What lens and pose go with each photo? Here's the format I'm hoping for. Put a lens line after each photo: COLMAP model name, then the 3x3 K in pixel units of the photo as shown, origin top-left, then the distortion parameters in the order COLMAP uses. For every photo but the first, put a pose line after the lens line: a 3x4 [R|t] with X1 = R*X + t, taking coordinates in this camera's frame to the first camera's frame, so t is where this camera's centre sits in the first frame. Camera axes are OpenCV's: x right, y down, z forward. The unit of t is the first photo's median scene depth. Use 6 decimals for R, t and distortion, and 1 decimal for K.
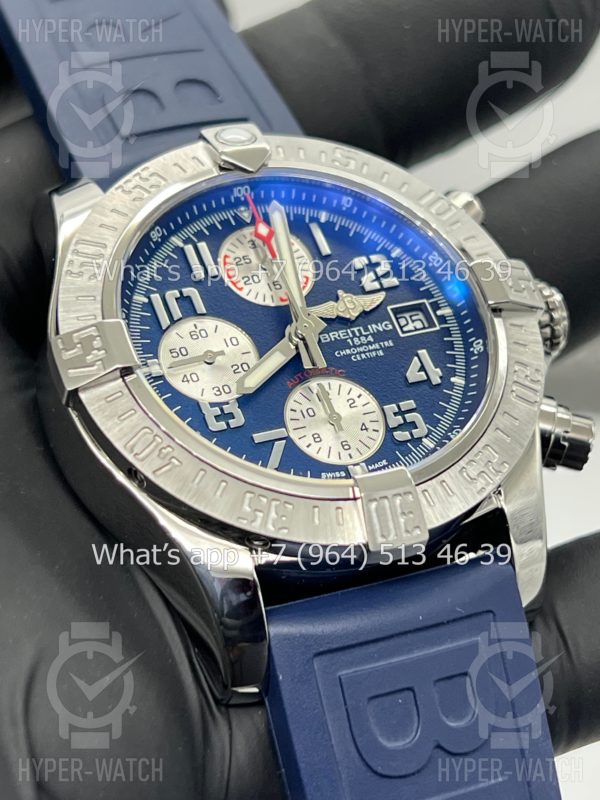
lens RADIAL K [[1887.3, 0, 297.4], [0, 1887.3, 393.6], [0, 0, 1]] dist [0.173509, 0.000000]
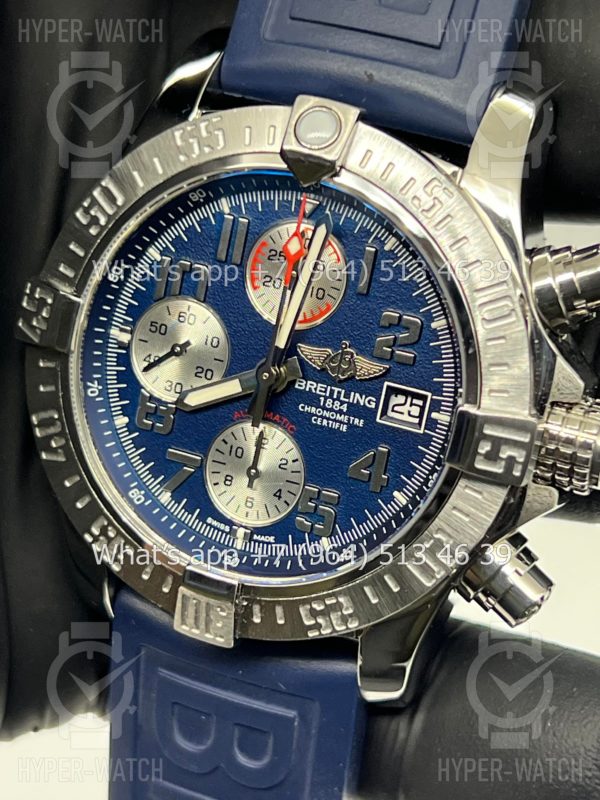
lens RADIAL K [[1887.3, 0, 303.5], [0, 1887.3, 408.3], [0, 0, 1]] dist [0.173509, 0.000000]
pose [[0.701646, 0.581344, -0.411985, 0.403260], [-0.173946, 0.700463, 0.692166, -0.660936], [0.690967, -0.413993, 0.592600, 0.445537]]
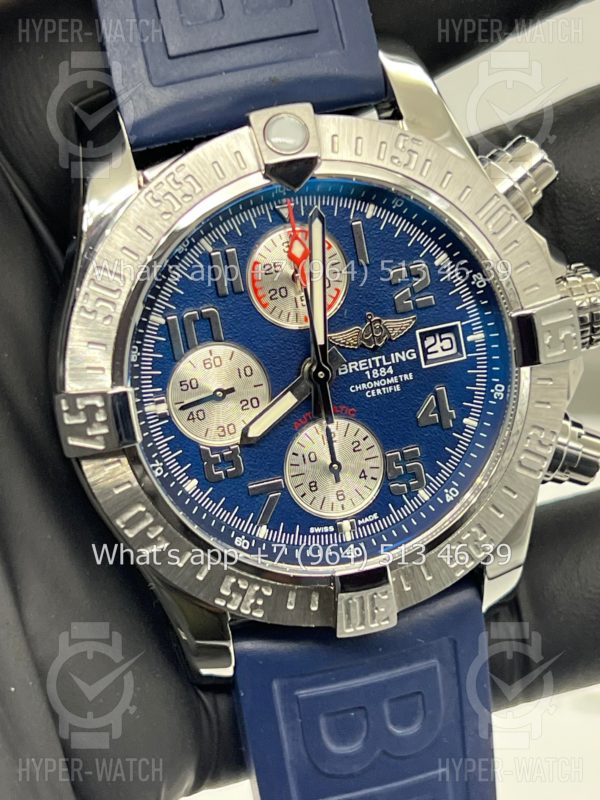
lens RADIAL K [[1887.3, 0, 292.9], [0, 1887.3, 402.2], [0, 0, 1]] dist [0.173509, 0.000000]
pose [[0.985041, 0.172187, -0.006820, -0.001252], [-0.131829, 0.778471, 0.613681, -0.607410], [0.110977, -0.603602, 0.789524, 0.219132]]
